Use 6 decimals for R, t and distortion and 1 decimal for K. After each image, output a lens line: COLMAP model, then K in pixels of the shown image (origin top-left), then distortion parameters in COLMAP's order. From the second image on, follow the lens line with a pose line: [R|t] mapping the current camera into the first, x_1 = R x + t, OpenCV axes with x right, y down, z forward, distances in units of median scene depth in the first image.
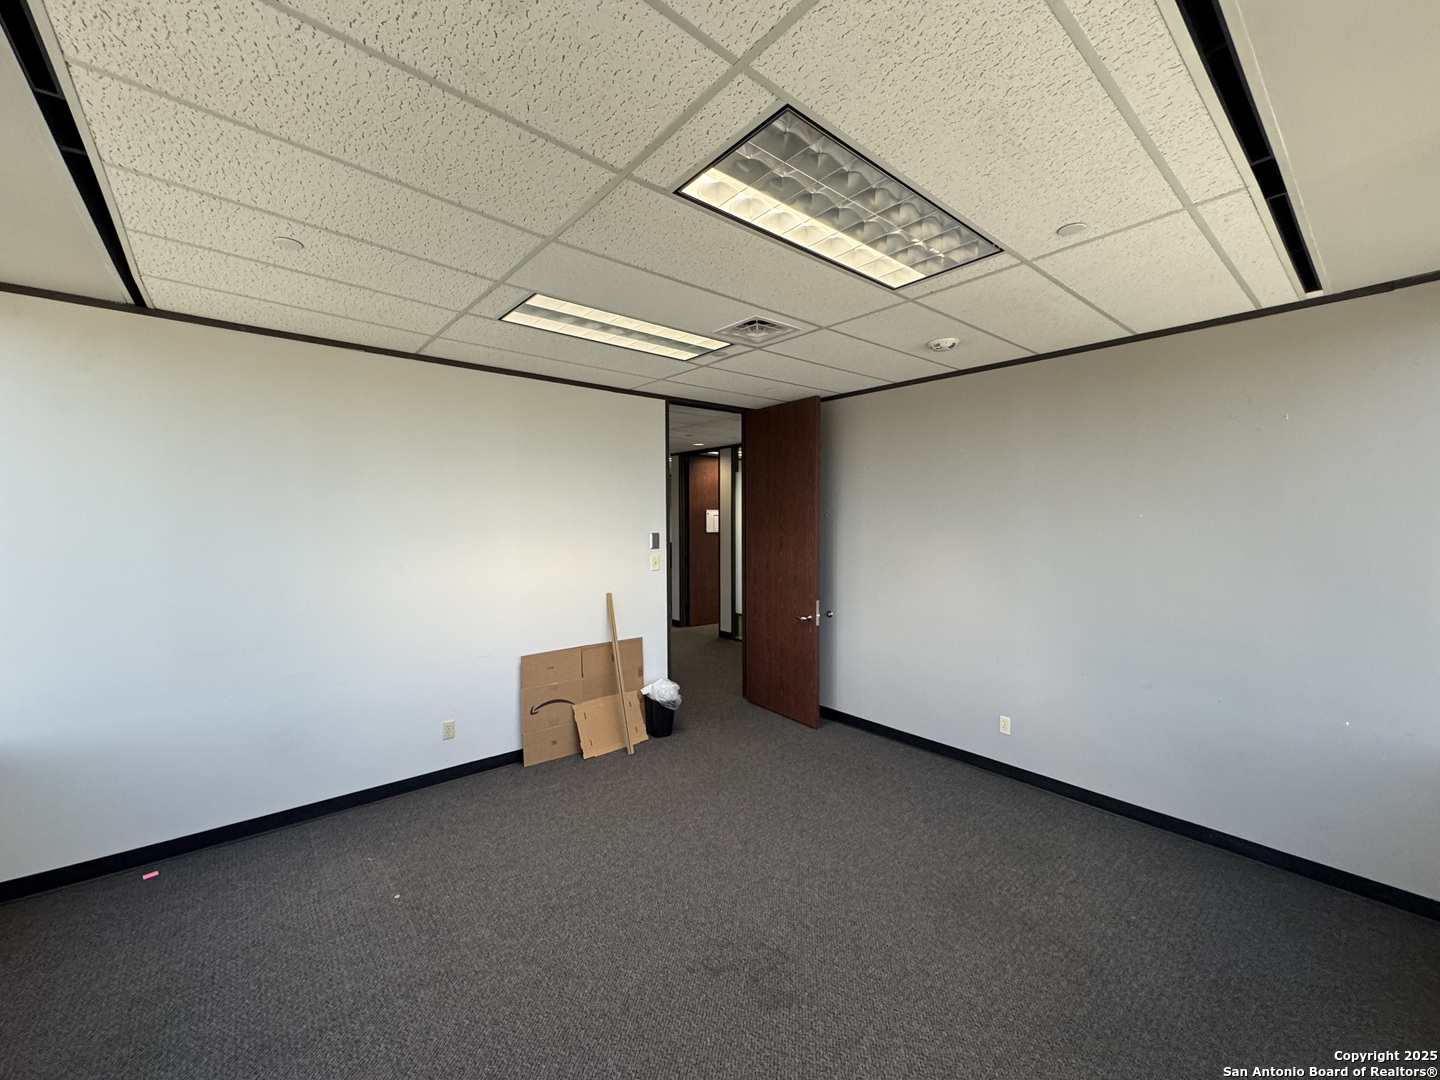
lens RADIAL K [[573.5, 0, 719.8], [0, 573.5, 537.5], [0, 0, 1]] dist [-0.006866, 0.000749]
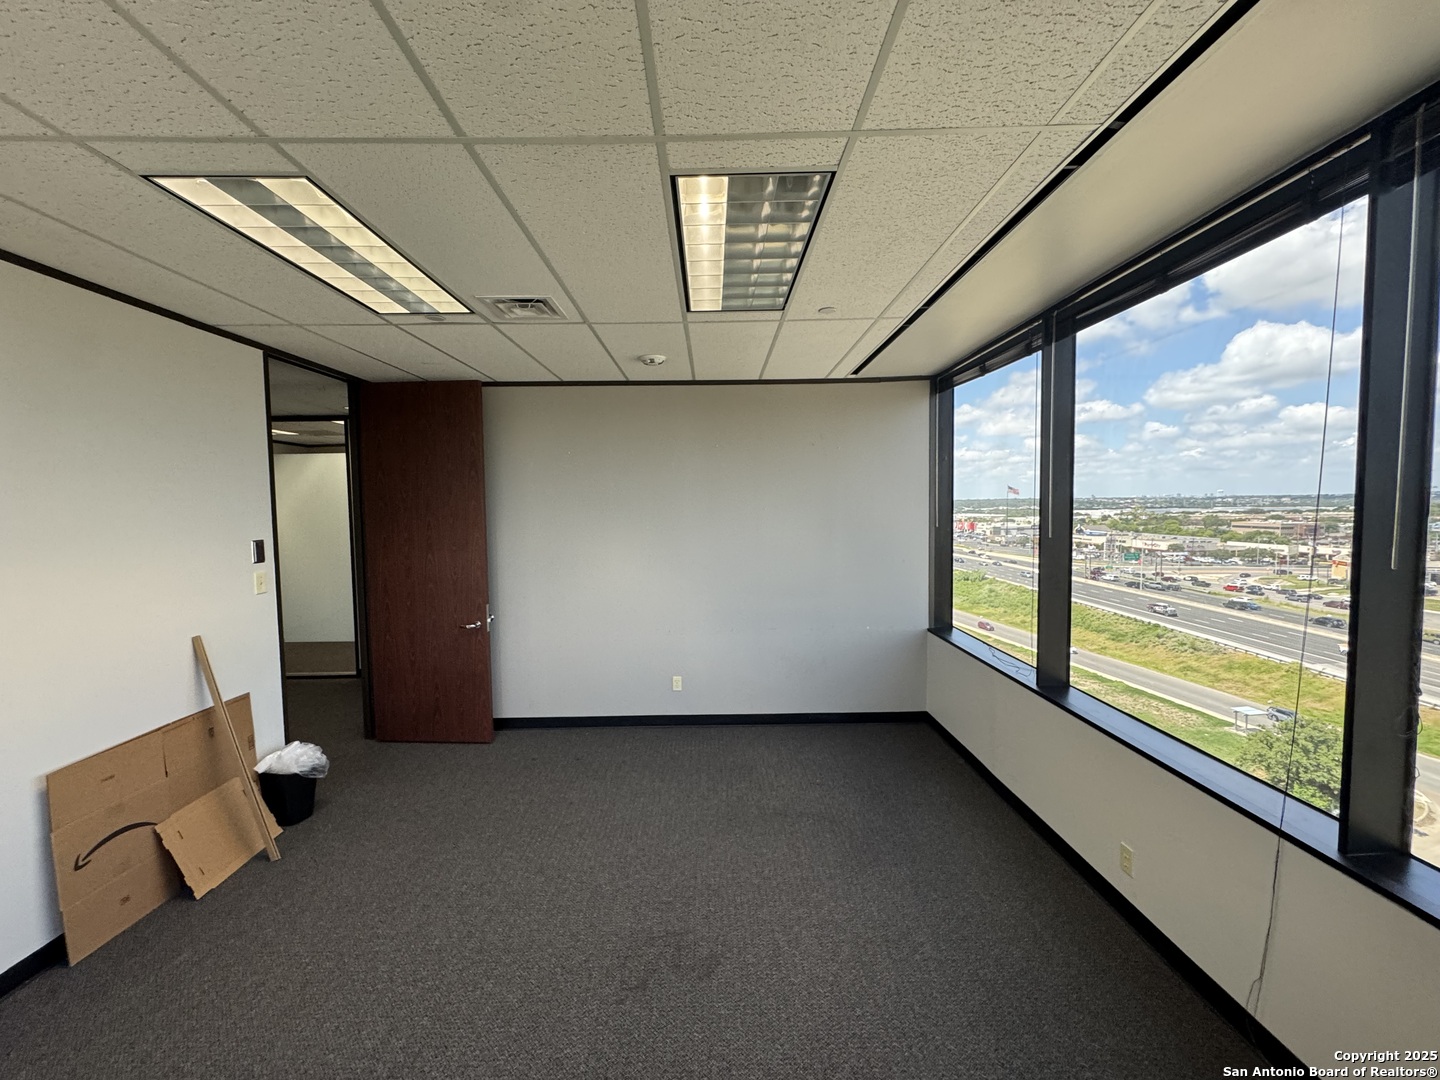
lens RADIAL K [[573.5, 0, 719.8], [0, 573.5, 537.5], [0, 0, 1]] dist [-0.006866, 0.000749]
pose [[0.638381, -0.048425, 0.768195, -0.318199], [0.038302, 0.998781, 0.031131, -0.012502], [-0.768767, 0.009550, 0.639458, 0.137086]]
